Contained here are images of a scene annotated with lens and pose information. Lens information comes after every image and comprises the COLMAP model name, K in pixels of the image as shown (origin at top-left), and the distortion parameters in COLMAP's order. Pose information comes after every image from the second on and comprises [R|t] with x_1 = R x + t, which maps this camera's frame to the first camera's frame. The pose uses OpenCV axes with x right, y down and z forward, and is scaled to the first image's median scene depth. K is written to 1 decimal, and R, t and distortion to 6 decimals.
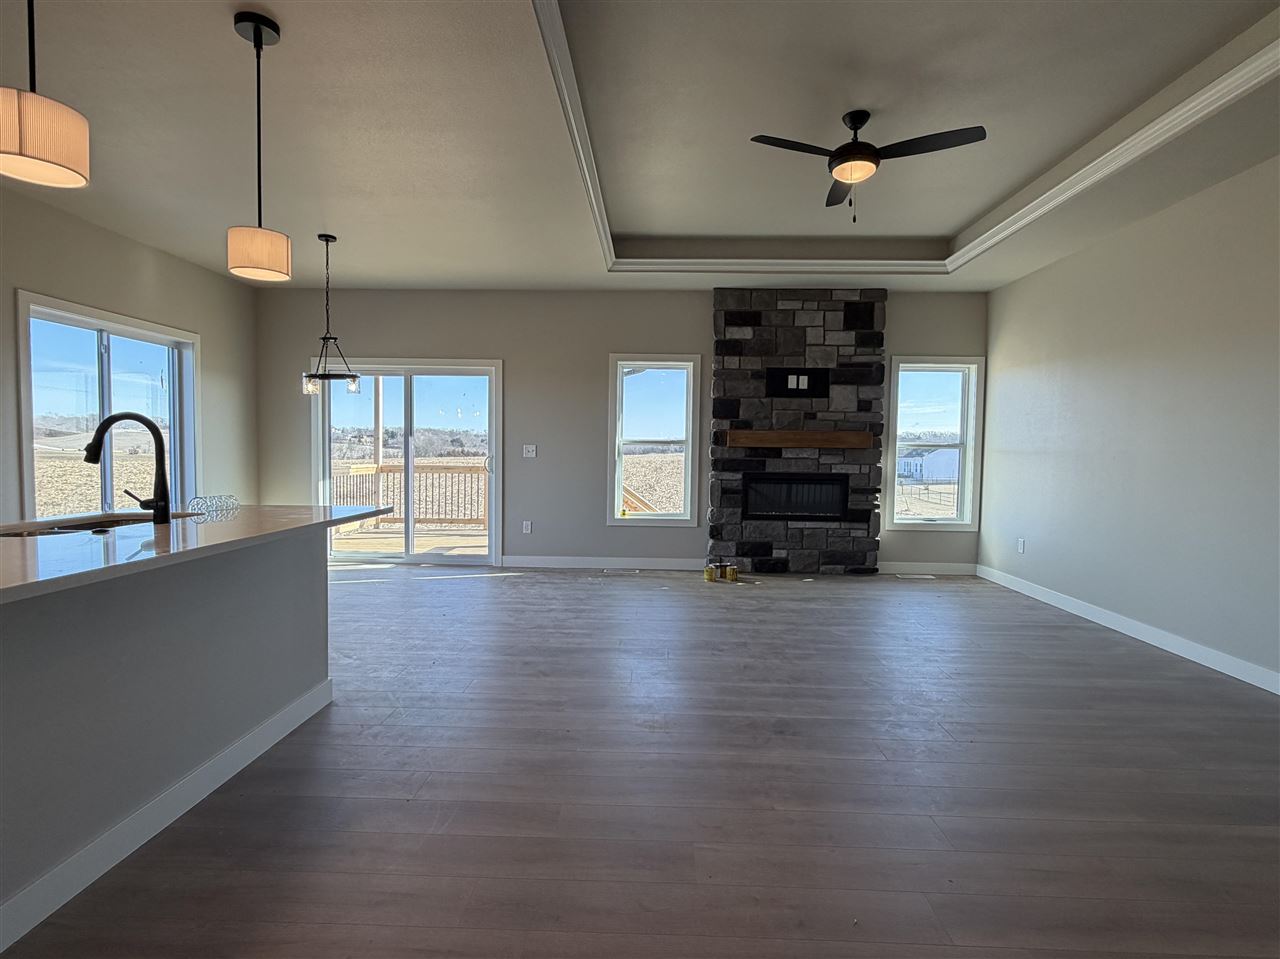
lens RADIAL K [[664.0, 0, 643.5], [0, 664.0, 484.8], [0, 0, 1]] dist [0.000772, -0.001264]
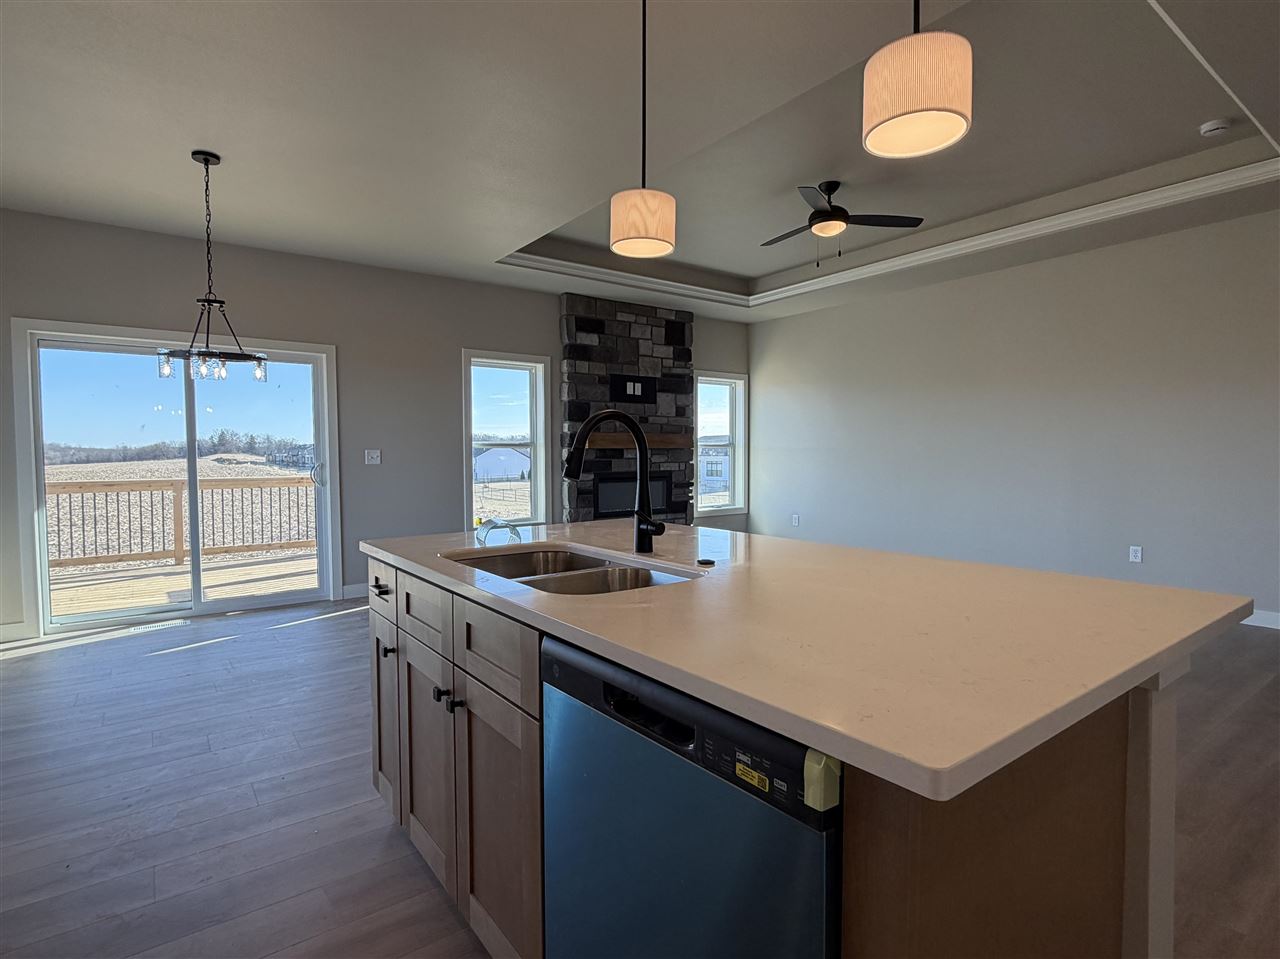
lens RADIAL K [[664.0, 0, 638.3], [0, 664.0, 482.8], [0, 0, 1]] dist [0.000772, -0.001264]
pose [[0.787786, -0.045453, 0.614269, -0.437784], [0.048567, 0.998752, 0.011616, -0.012098], [-0.614031, 0.020682, 0.789011, 0.135115]]
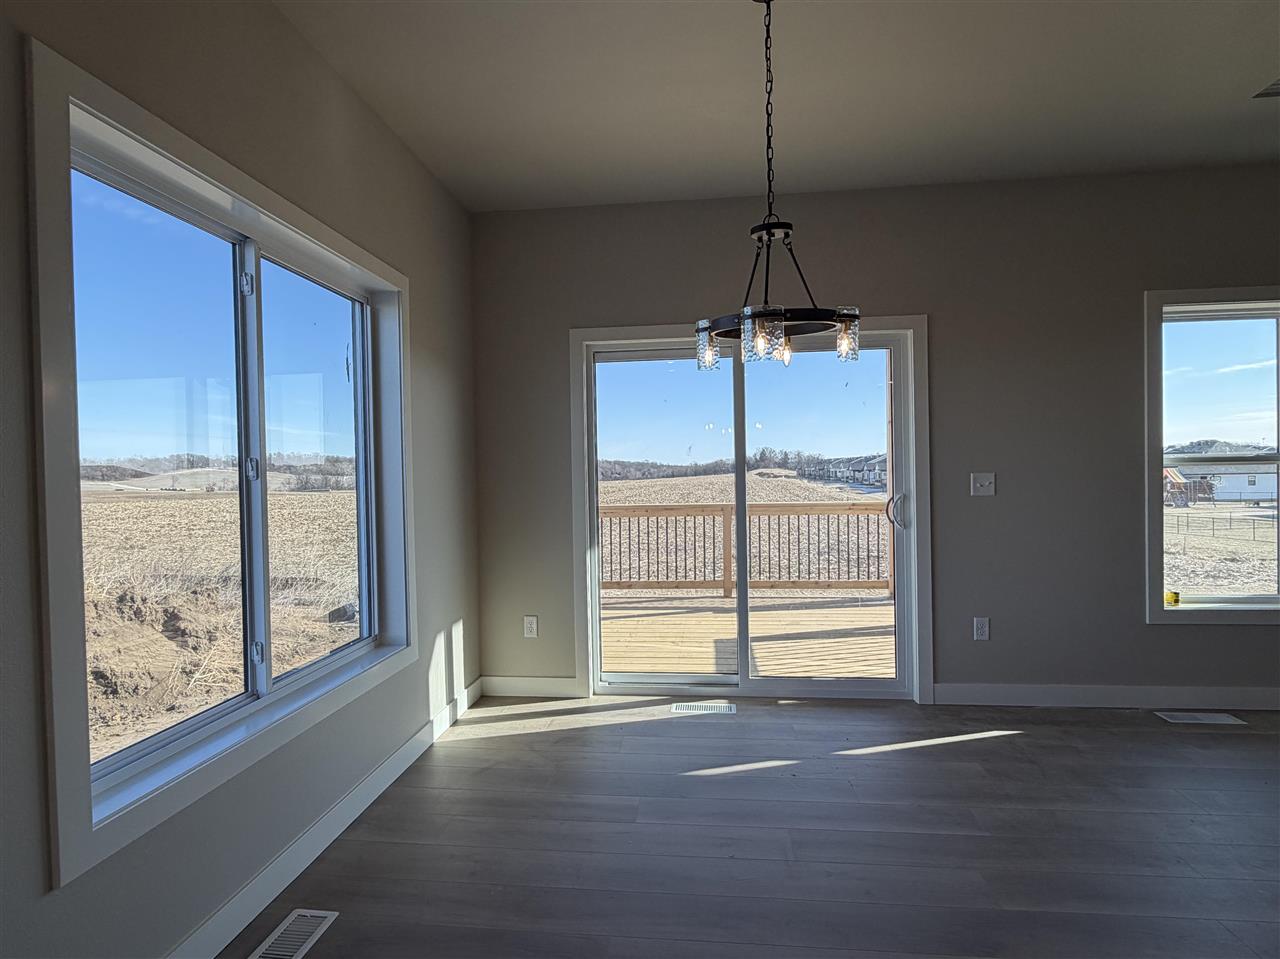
lens RADIAL K [[664.0, 0, 639.8], [0, 664.0, 483.3], [0, 0, 1]] dist [0.000772, -0.001264]
pose [[0.996312, -0.032272, -0.079502, -0.413469], [0.029394, 0.998879, -0.037108, -0.041358], [0.080611, 0.034634, 0.996144, 0.465628]]
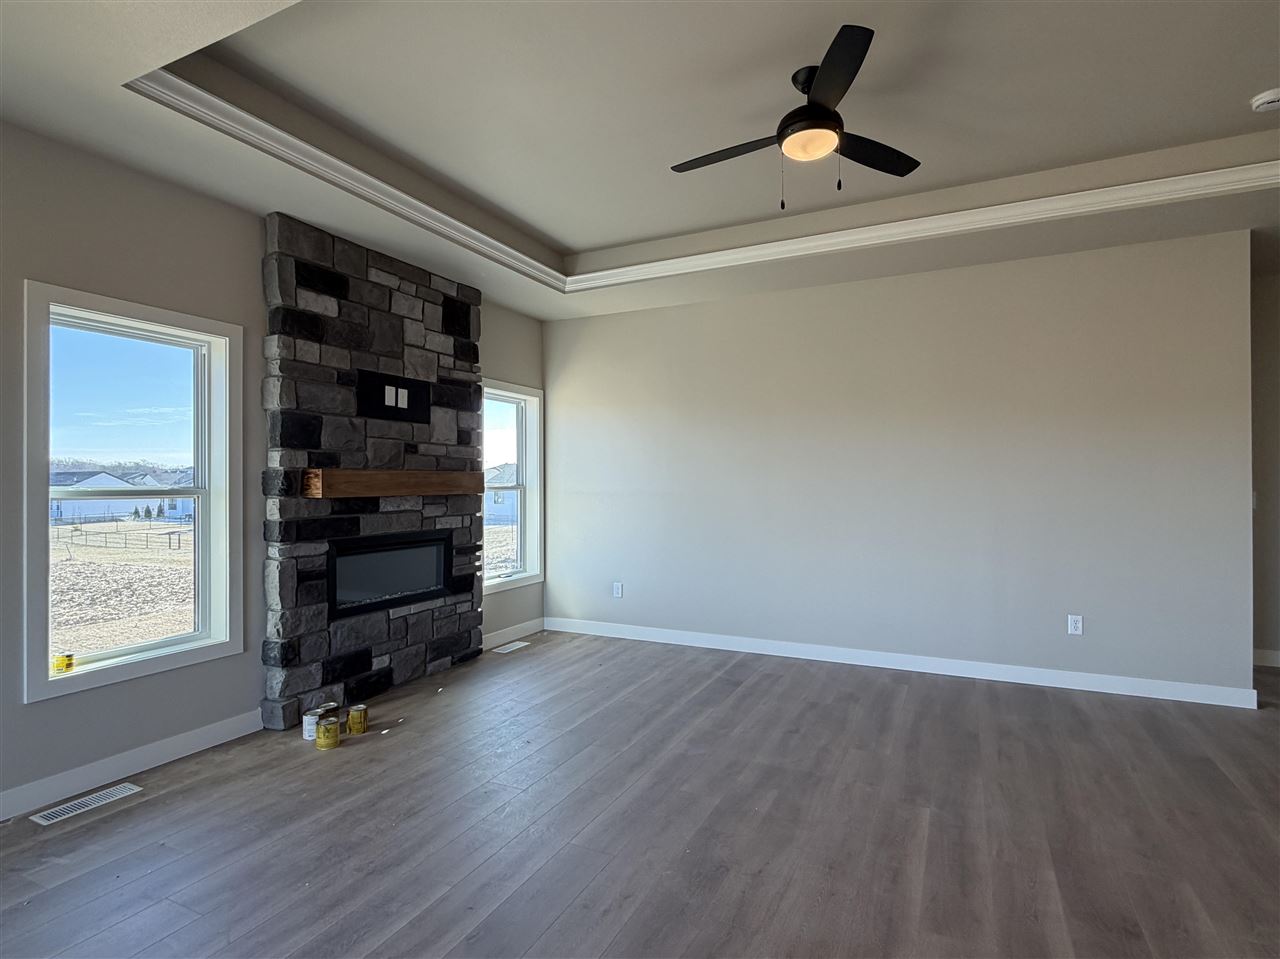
lens RADIAL K [[664.0, 0, 640.4], [0, 664.0, 481.1], [0, 0, 1]] dist [0.000772, -0.001264]
pose [[0.415902, -0.013193, 0.909314, -0.269978], [0.057056, 0.998303, -0.011612, -0.048776], [-0.907618, 0.056711, 0.415949, 0.502946]]
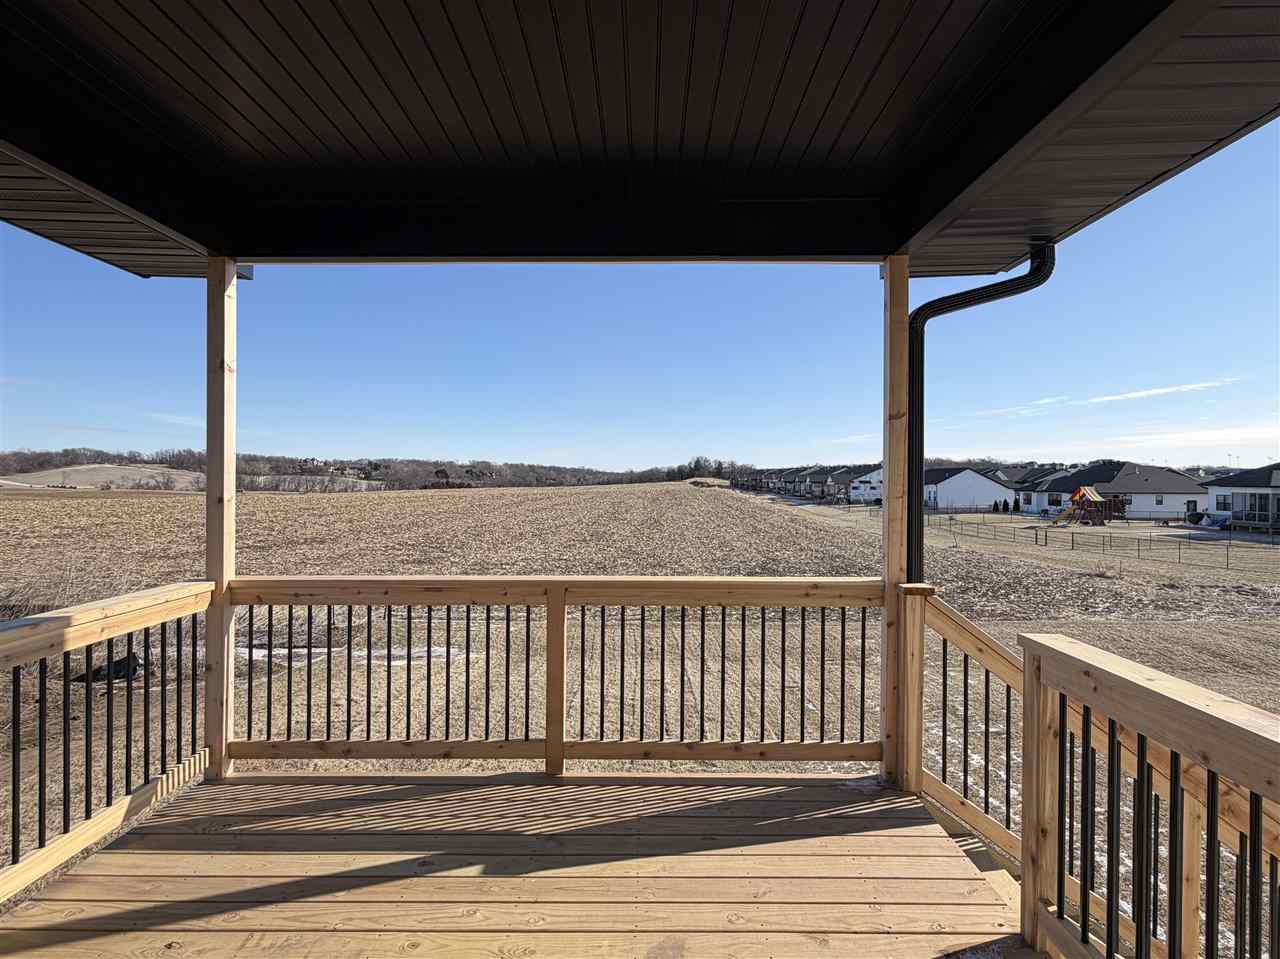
lens RADIAL K [[664.0, 0, 643.5], [0, 664.0, 479.1], [0, 0, 1]] dist [0.000772, -0.001264]
pose [[0.999650, -0.012795, 0.023146, -0.318252], [0.013973, 0.998577, -0.051473, -0.085815], [-0.022454, 0.051779, 0.998406, 0.954966]]
